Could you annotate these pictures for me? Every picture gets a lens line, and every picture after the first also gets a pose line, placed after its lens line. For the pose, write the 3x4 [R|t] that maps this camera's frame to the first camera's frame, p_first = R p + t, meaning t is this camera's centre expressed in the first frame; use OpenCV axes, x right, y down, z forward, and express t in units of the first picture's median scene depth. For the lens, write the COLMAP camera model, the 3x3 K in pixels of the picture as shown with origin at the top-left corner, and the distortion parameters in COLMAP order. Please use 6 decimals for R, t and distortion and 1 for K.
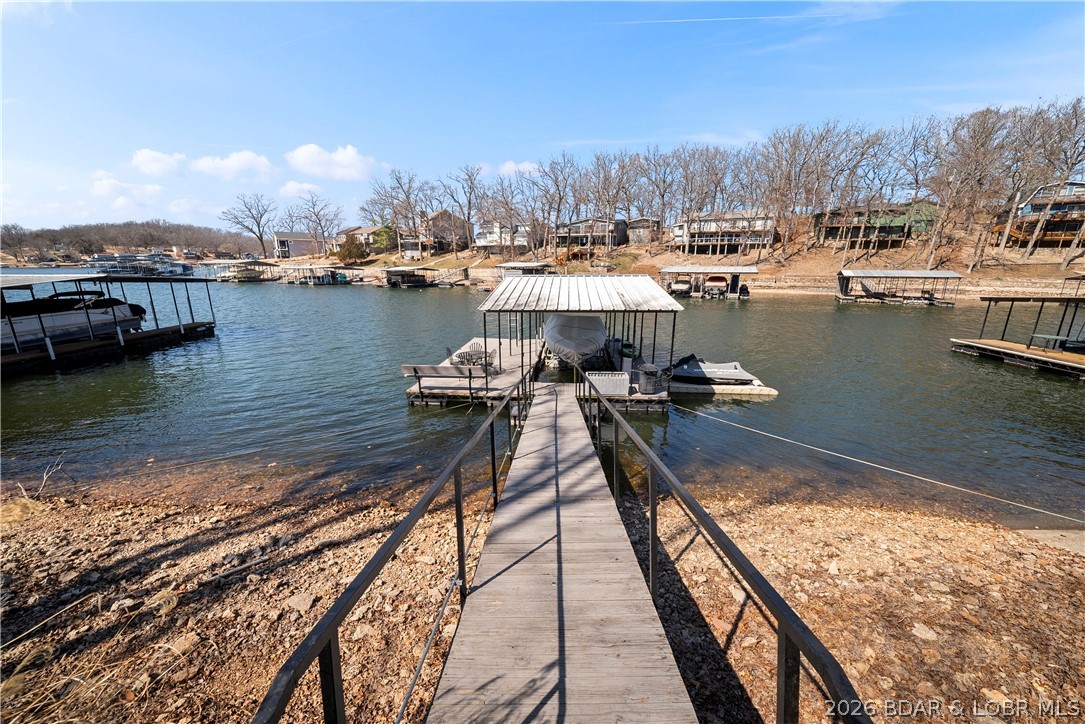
lens RADIAL K [[400.6, 0, 538.6], [0, 400.6, 361.2], [0, 0, 1]] dist [0.002460, -0.004902]
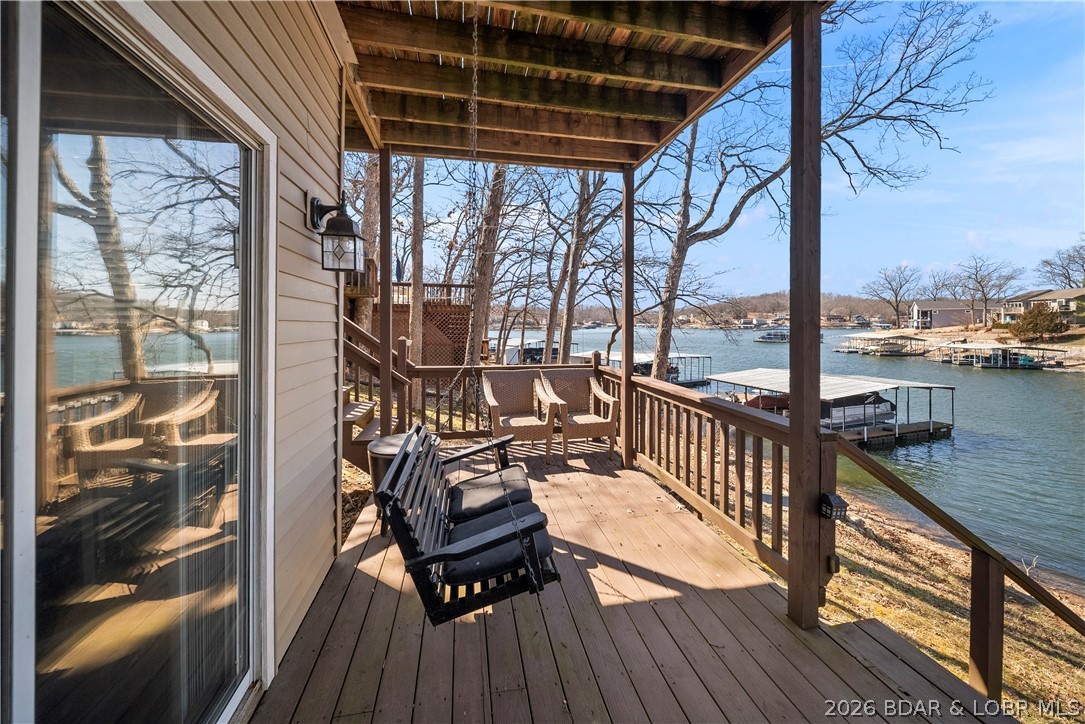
lens RADIAL K [[401.6, 0, 538.4], [0, 401.6, 322.4], [0, 0, 1]] dist [-0.000057, -0.003537]
pose [[0.299004, -0.005657, -0.954235, -0.027678], [-0.218593, 0.972986, -0.074263, -0.012497], [0.928878, 0.230794, 0.289691, -0.148385]]
